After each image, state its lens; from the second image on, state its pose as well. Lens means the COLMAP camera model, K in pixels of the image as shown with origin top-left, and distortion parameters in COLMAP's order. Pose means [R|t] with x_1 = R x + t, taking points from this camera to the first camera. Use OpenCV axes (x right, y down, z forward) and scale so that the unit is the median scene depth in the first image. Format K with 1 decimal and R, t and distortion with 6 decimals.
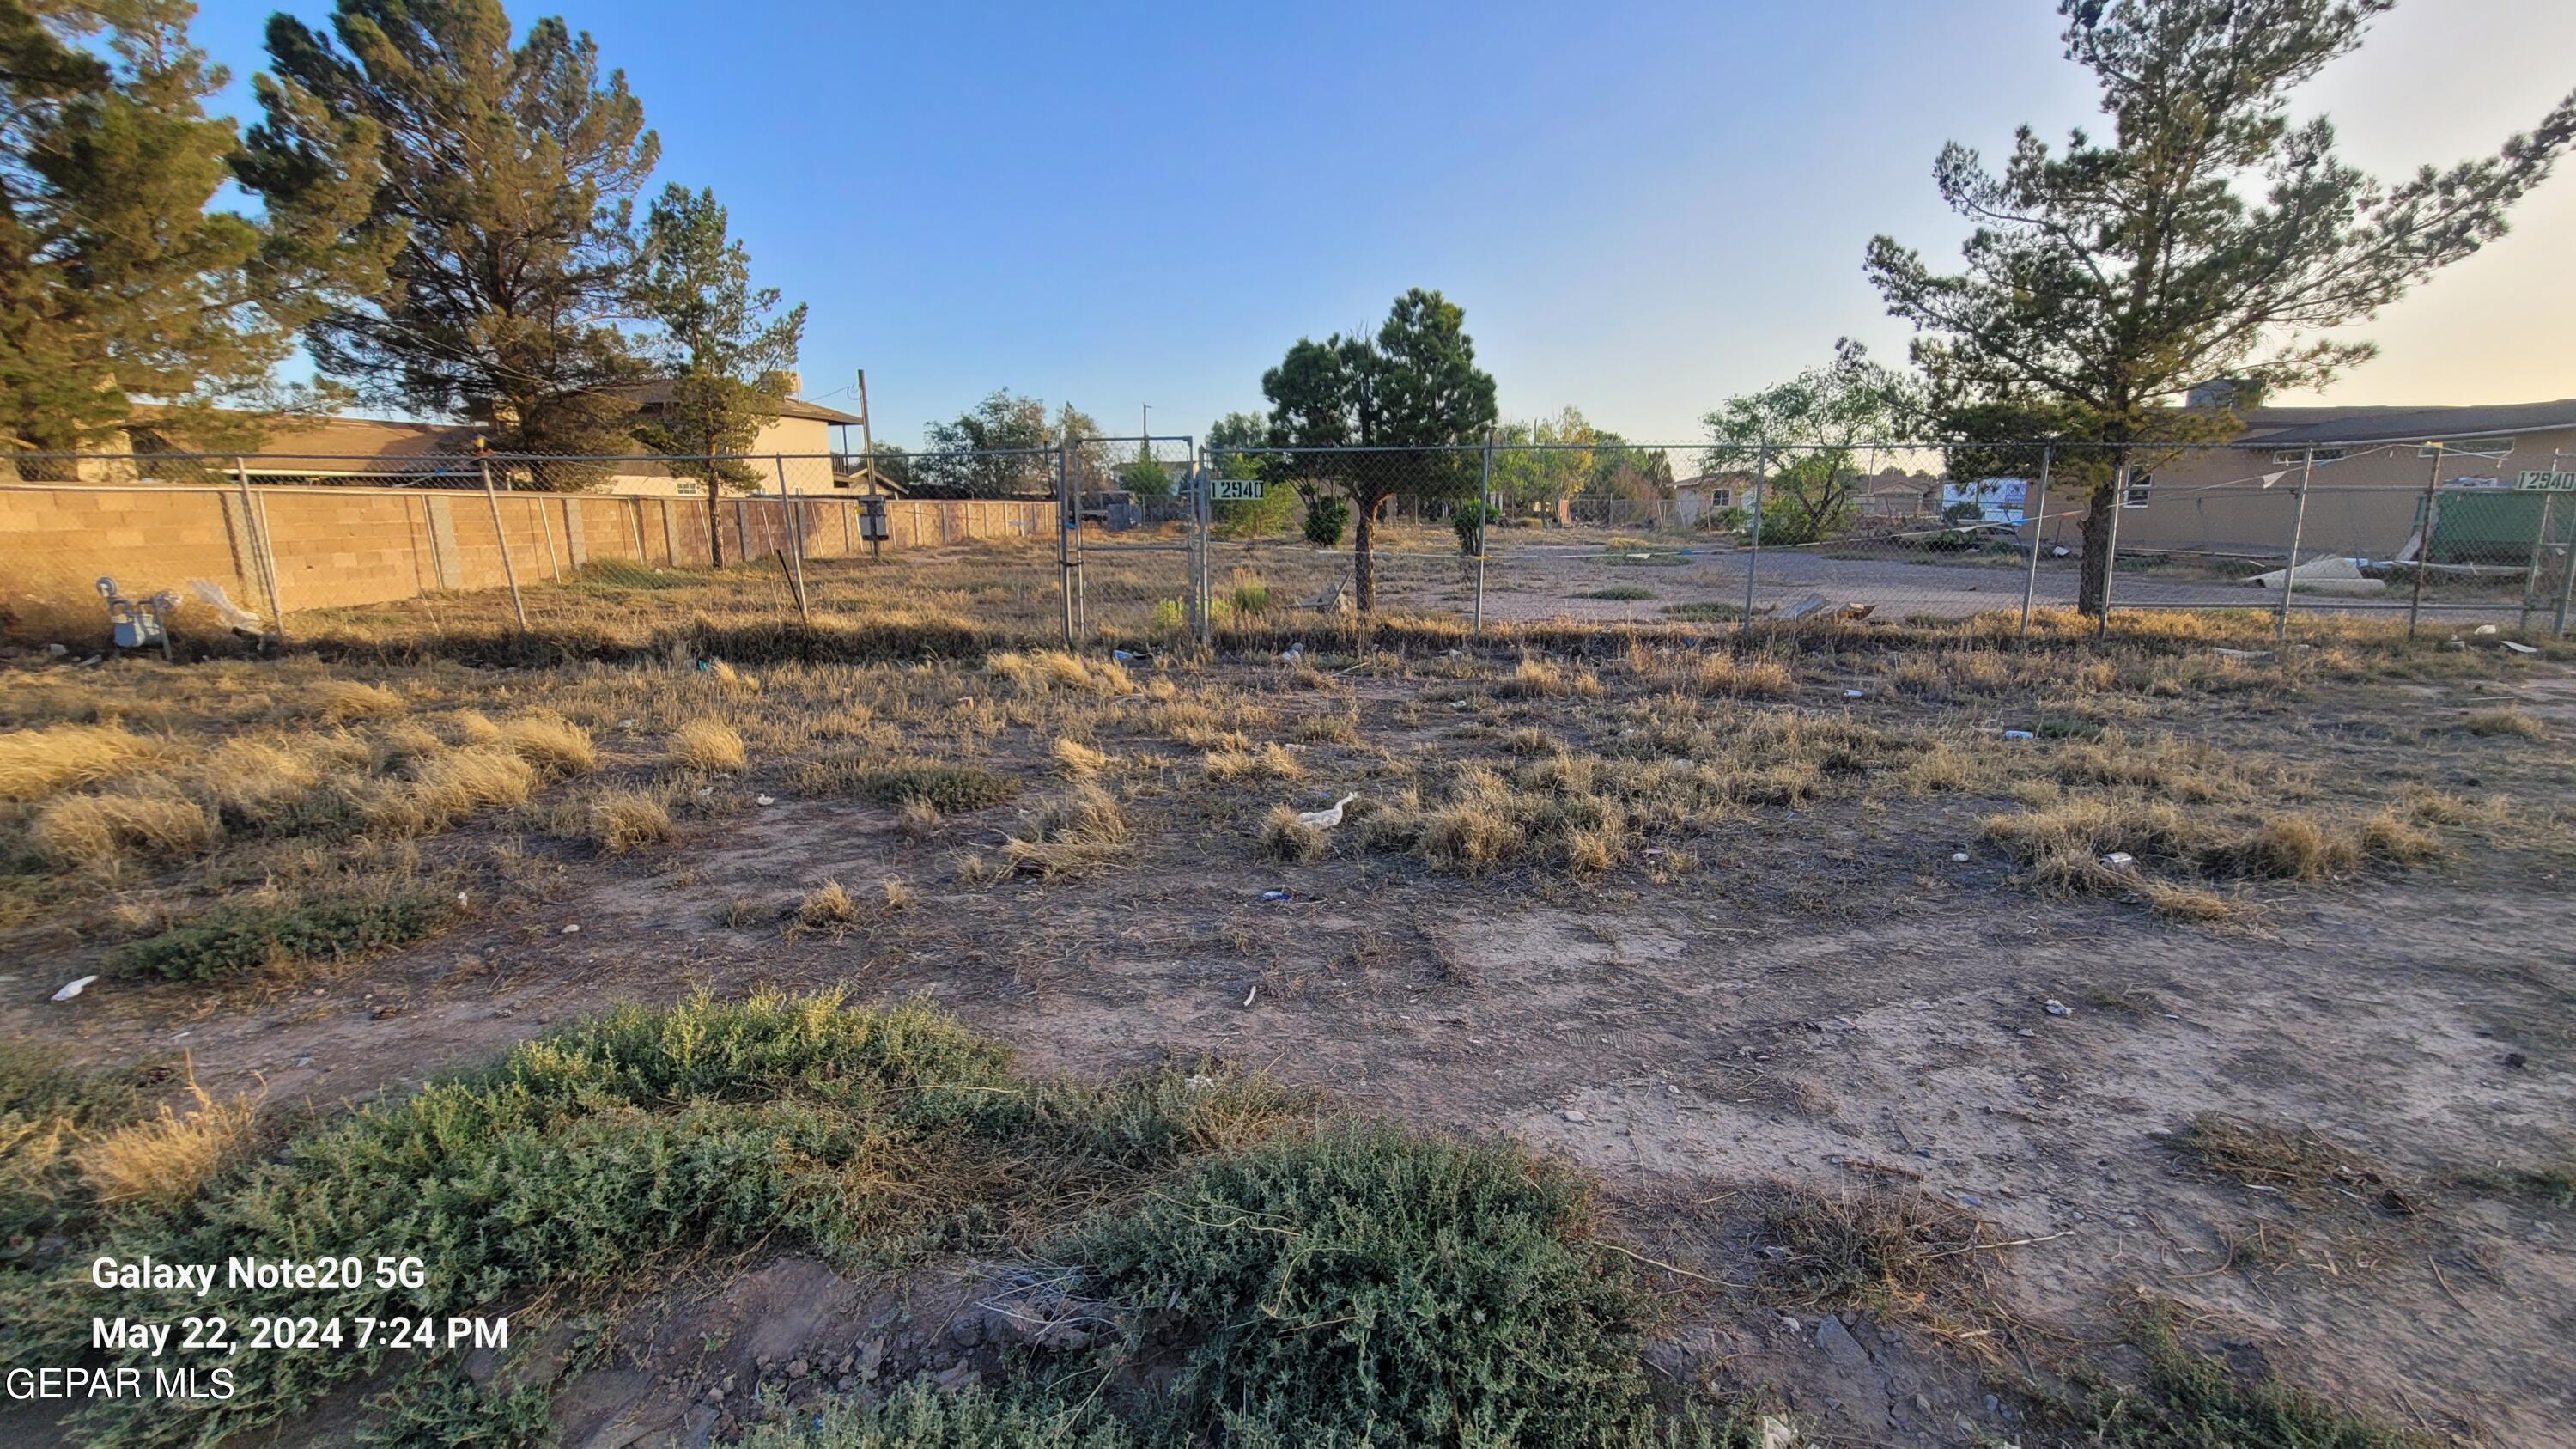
lens RADIAL K [[988.7, 0, 1288.0], [0, 988.7, 724.5], [0, 0, 1]] dist [0.002145, -0.001820]
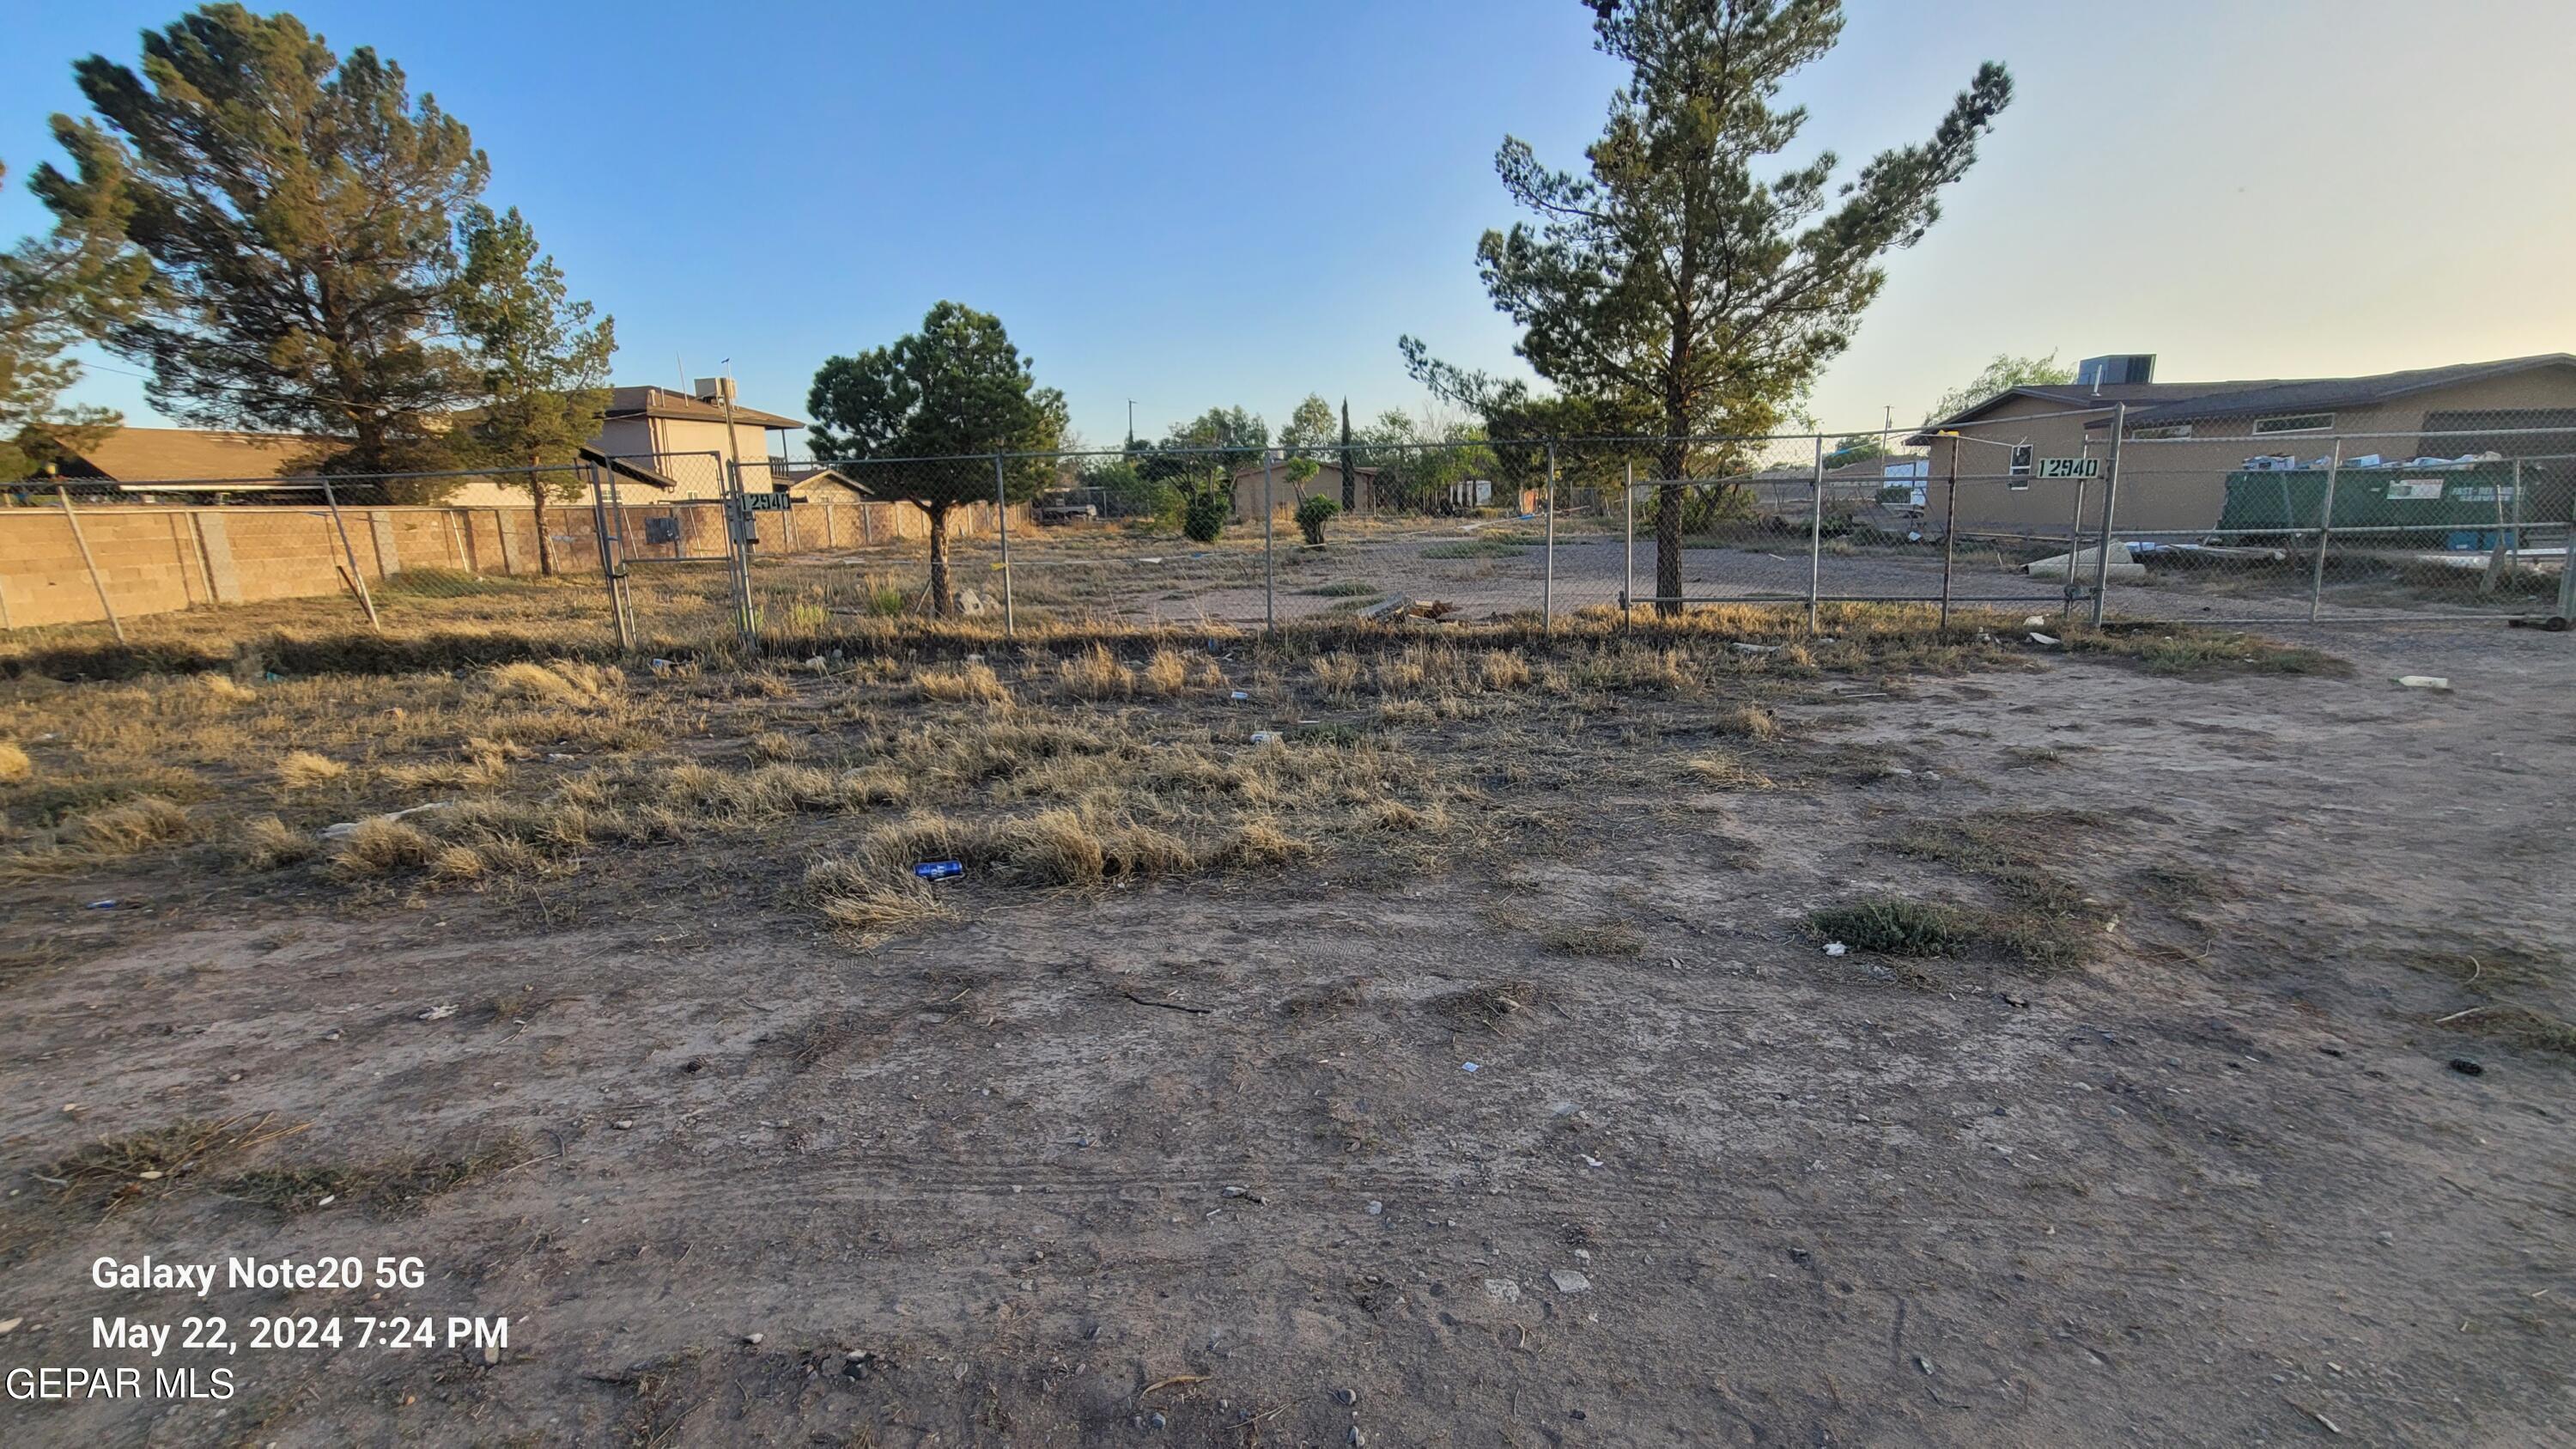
lens RADIAL K [[988.7, 0, 1288.0], [0, 988.7, 724.5], [0, 0, 1]] dist [0.002145, -0.001820]
pose [[0.999211, -0.008401, -0.038824, 0.293050], [0.008718, 0.999930, 0.008013, -0.004387], [0.038754, -0.008345, 0.999214, -0.004584]]
